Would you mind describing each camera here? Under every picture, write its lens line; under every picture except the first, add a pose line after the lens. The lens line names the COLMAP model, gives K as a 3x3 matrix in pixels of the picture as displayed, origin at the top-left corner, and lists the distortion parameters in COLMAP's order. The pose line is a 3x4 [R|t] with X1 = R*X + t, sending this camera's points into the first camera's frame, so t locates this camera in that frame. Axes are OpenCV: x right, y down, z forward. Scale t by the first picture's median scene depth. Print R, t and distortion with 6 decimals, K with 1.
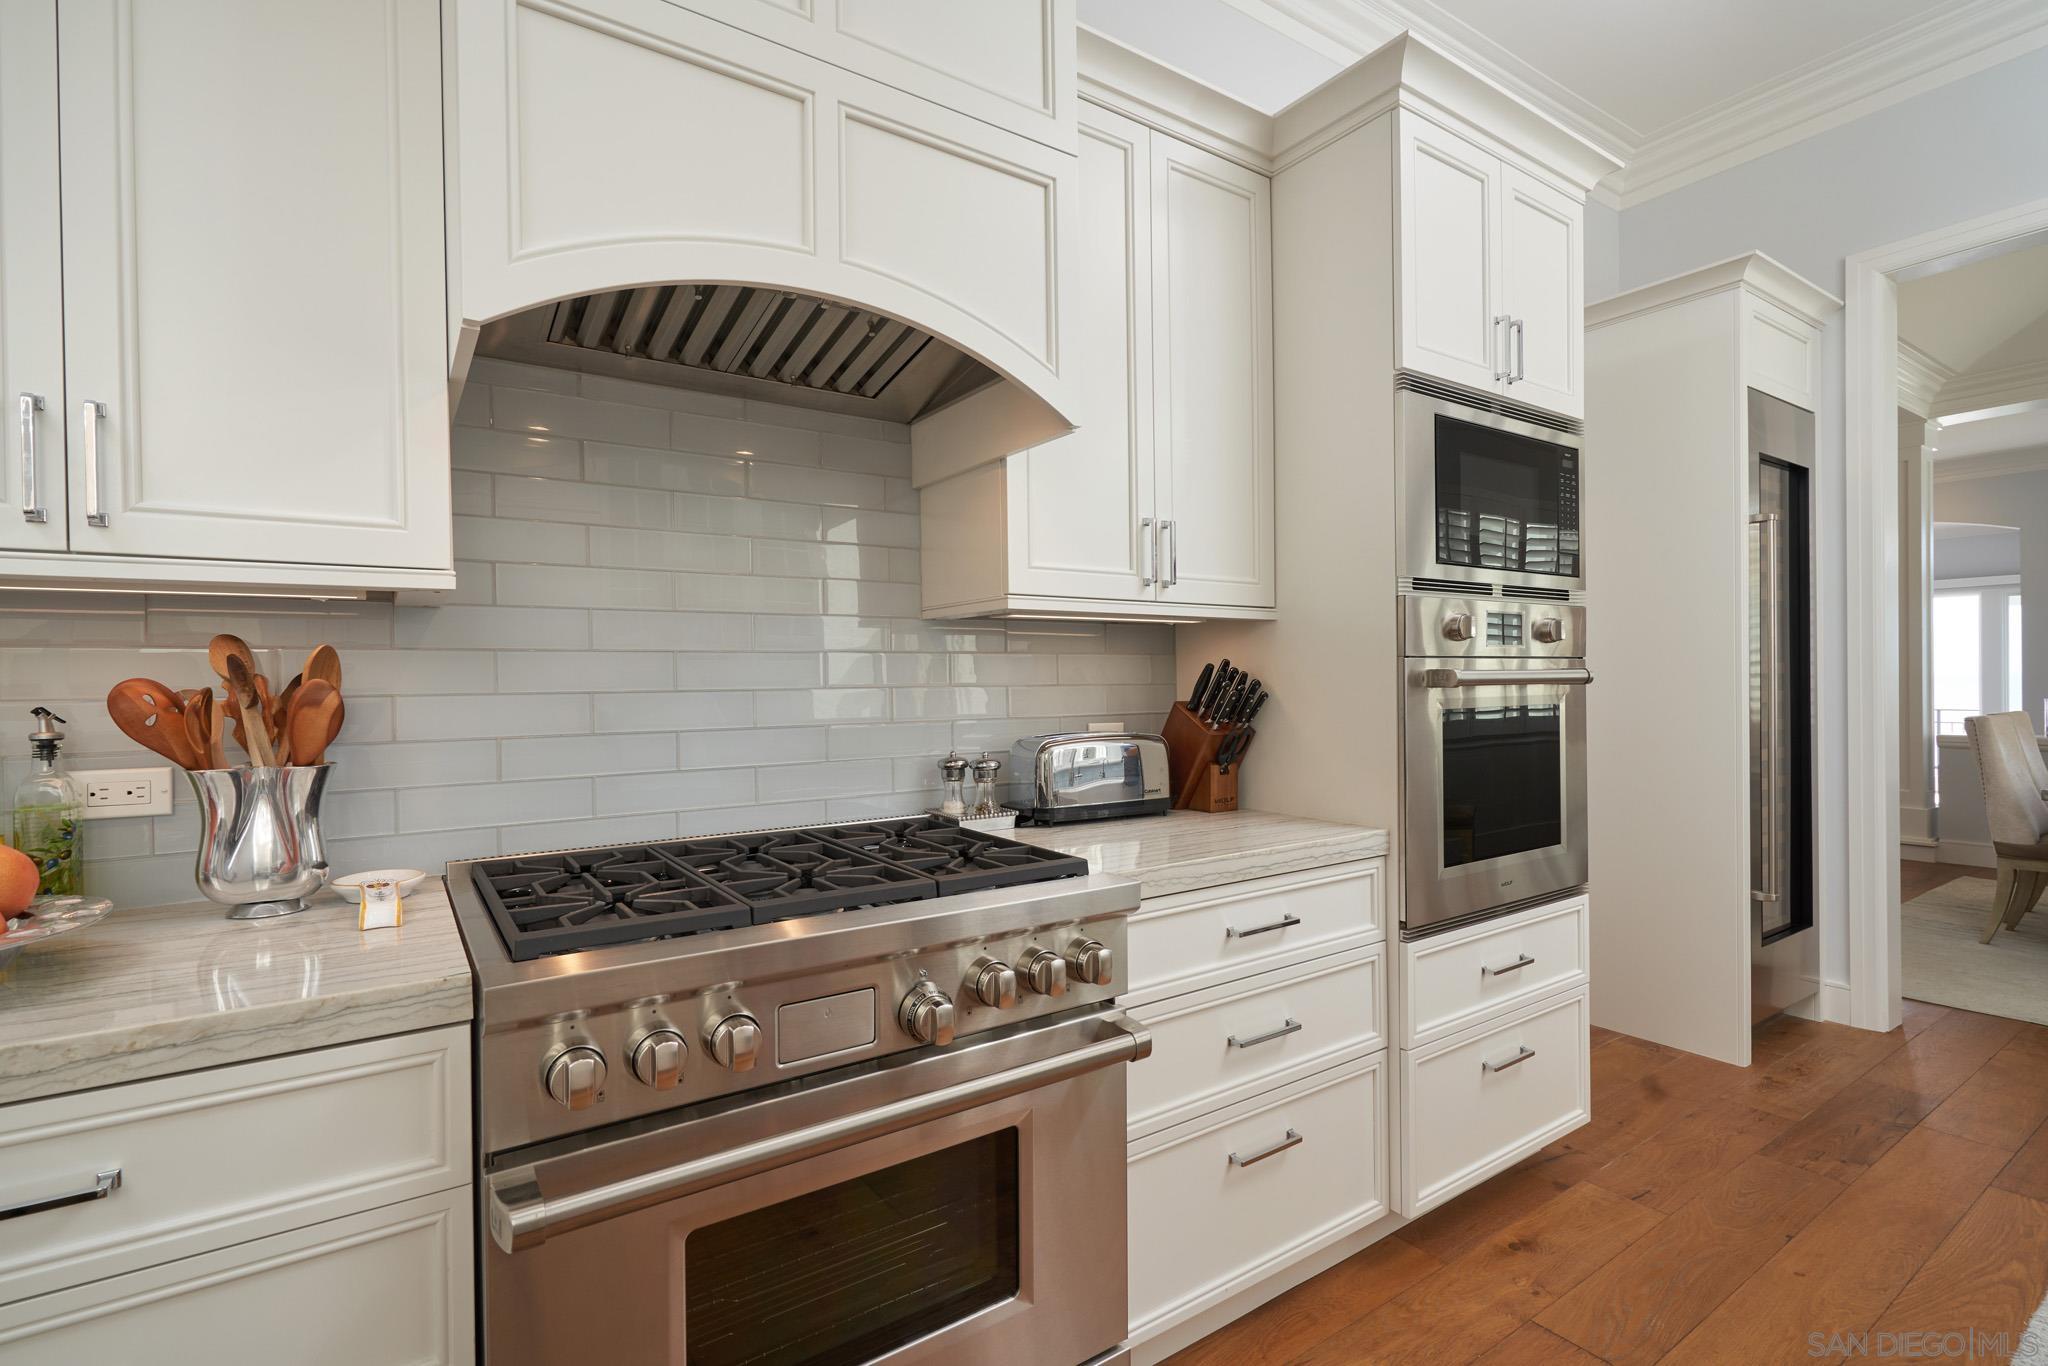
lens RADIAL K [[947.1, 0, 1018.5], [0, 947.1, 692.3], [0, 0, 1]] dist [-0.002525, 0.000774]
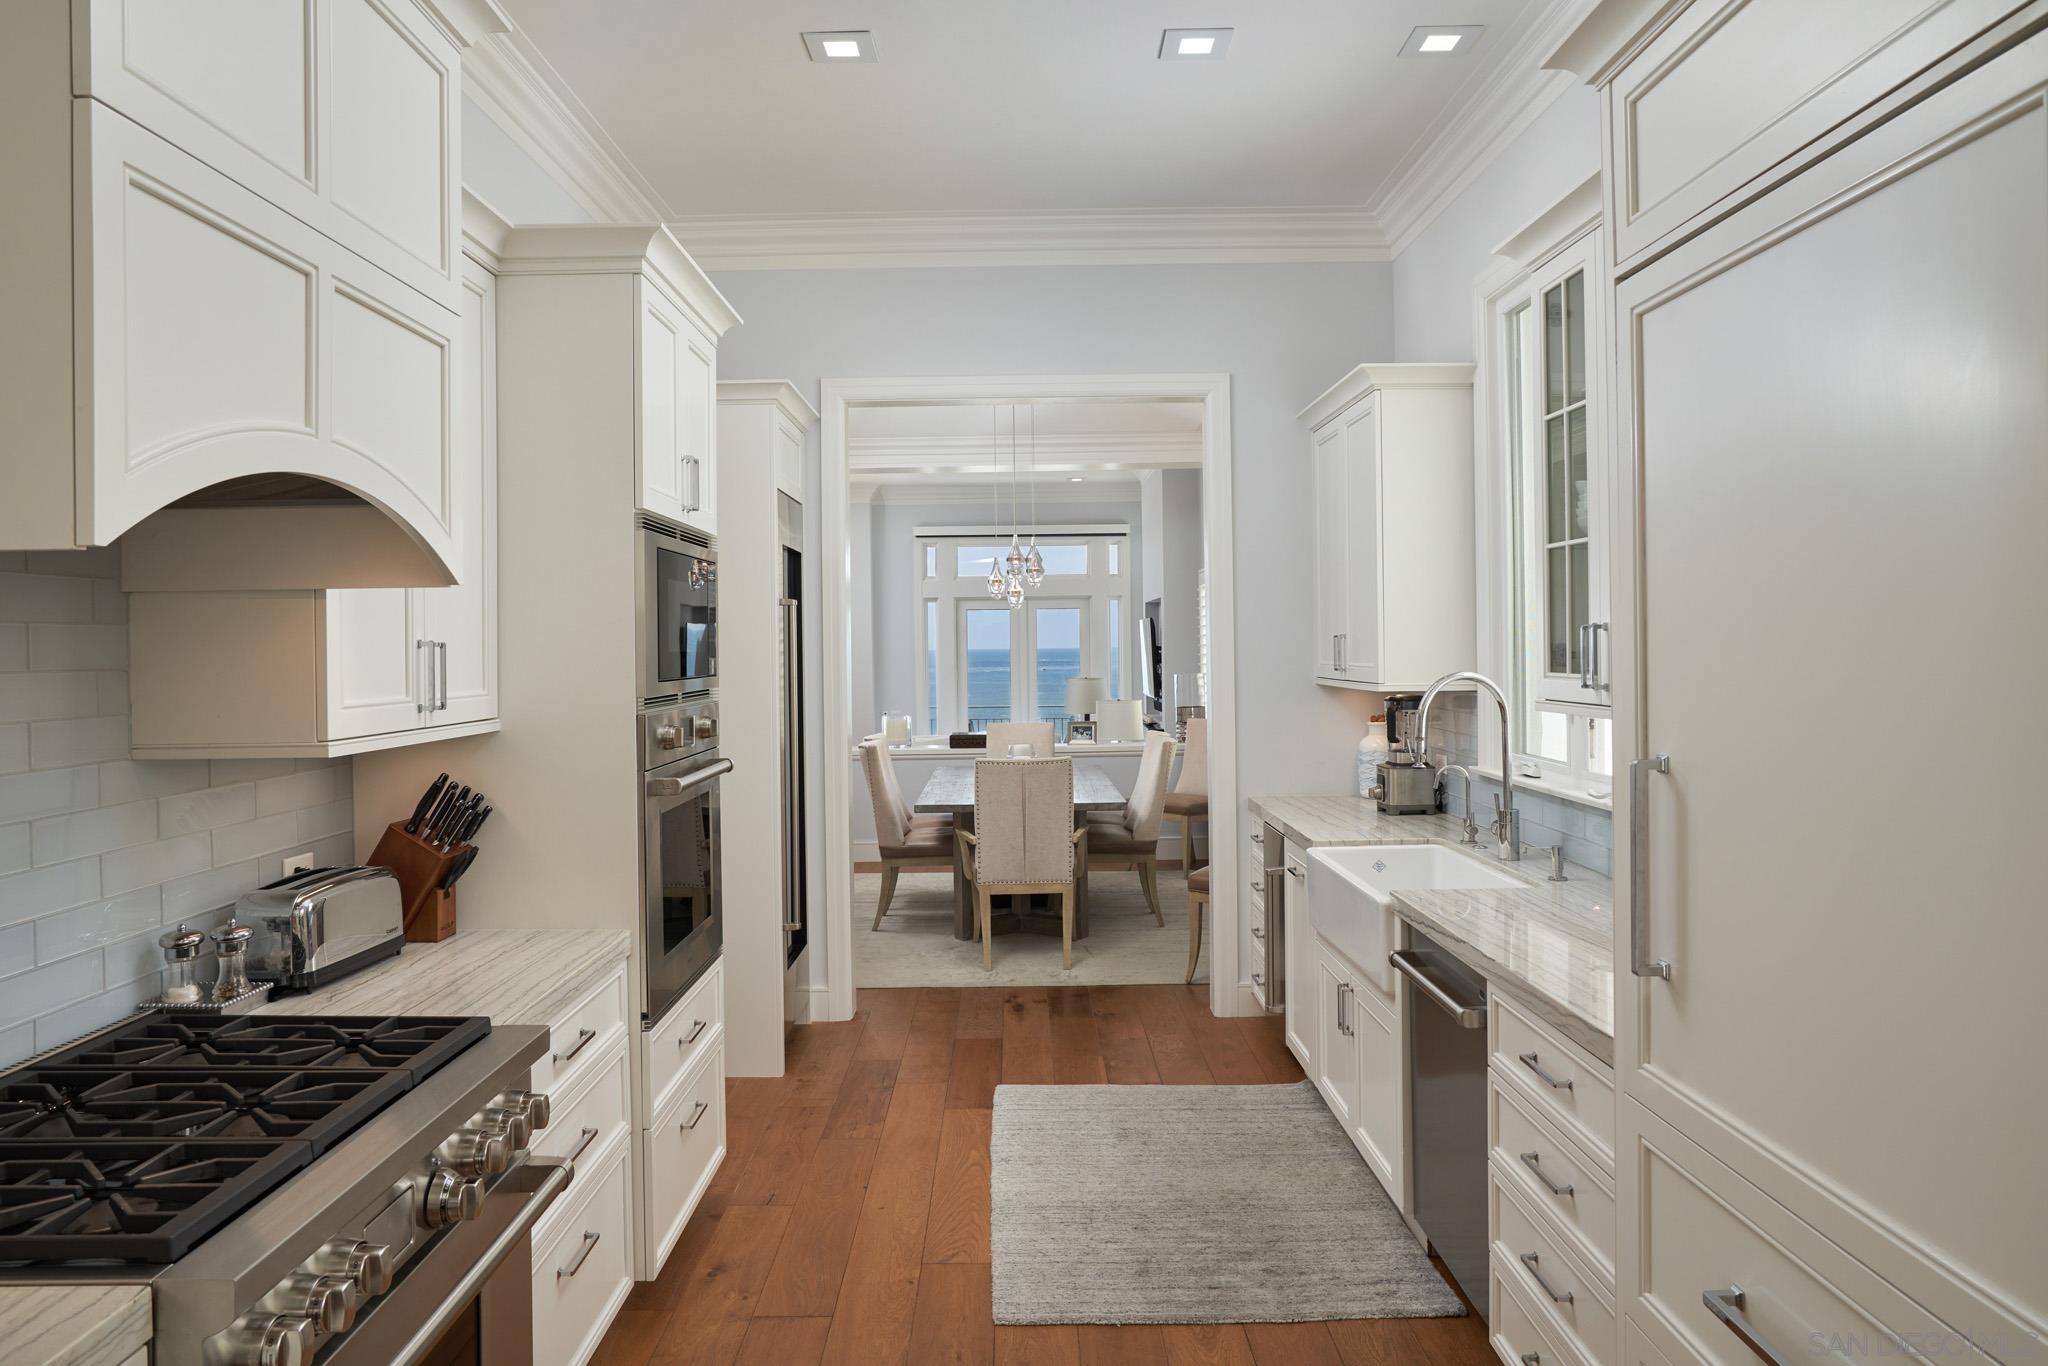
lens RADIAL K [[1292.4, 0, 1019.7], [0, 1292.4, 666.6], [0, 0, 1]] dist [0.000254, 0.005224]
pose [[0.555447, 0.001783, 0.831550, -0.579743], [0.005365, 0.999969, -0.005728, -0.143496], [-0.831534, 0.007643, 0.555421, -0.192627]]
